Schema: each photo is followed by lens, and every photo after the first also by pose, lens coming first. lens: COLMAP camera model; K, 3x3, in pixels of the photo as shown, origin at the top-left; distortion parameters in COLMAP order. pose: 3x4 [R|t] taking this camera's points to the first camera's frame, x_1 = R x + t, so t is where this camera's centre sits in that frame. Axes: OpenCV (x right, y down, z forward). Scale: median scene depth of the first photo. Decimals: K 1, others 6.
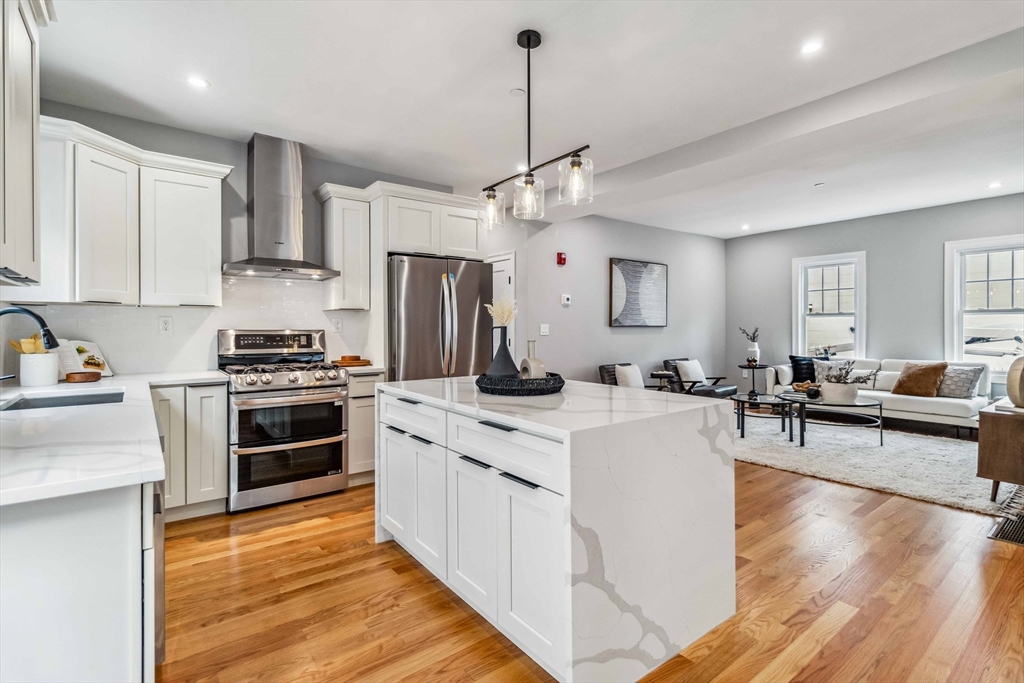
lens RADIAL K [[482.4, 0, 520.0], [0, 482.4, 331.0], [0, 0, 1]] dist [0.001976, -0.000291]
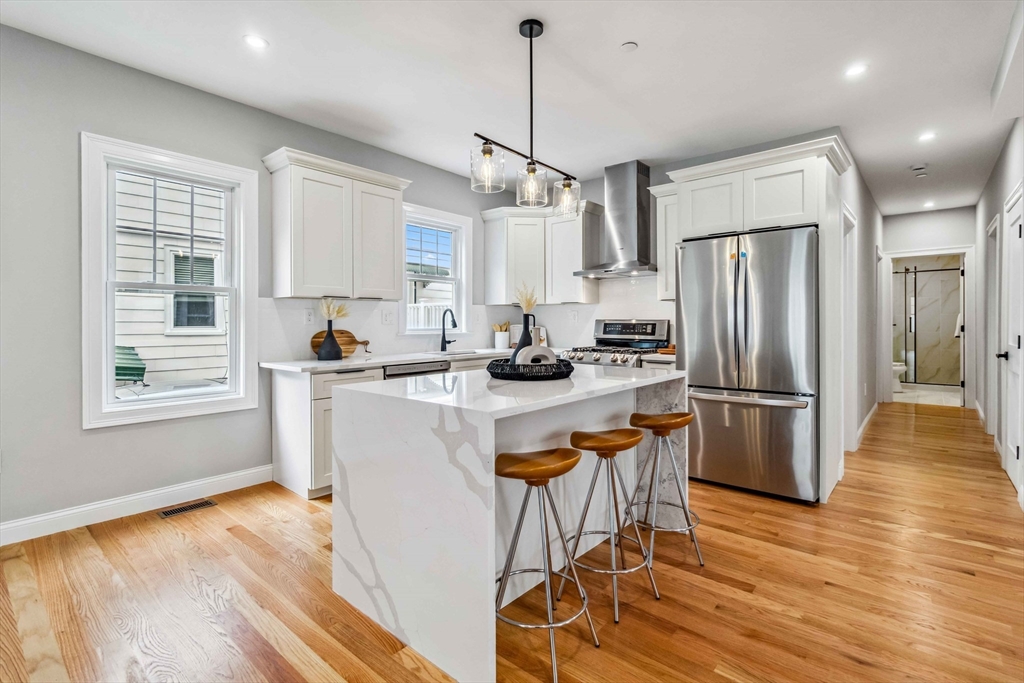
lens RADIAL K [[482.4, 0, 520.0], [0, 482.4, 324.3], [0, 0, 1]] dist [0.001976, -0.000291]
pose [[0.196177, 0.007597, -0.980539, 0.678094], [-0.005938, 0.999961, 0.006559, 0.003289], [0.980550, 0.004536, 0.196215, 0.523856]]
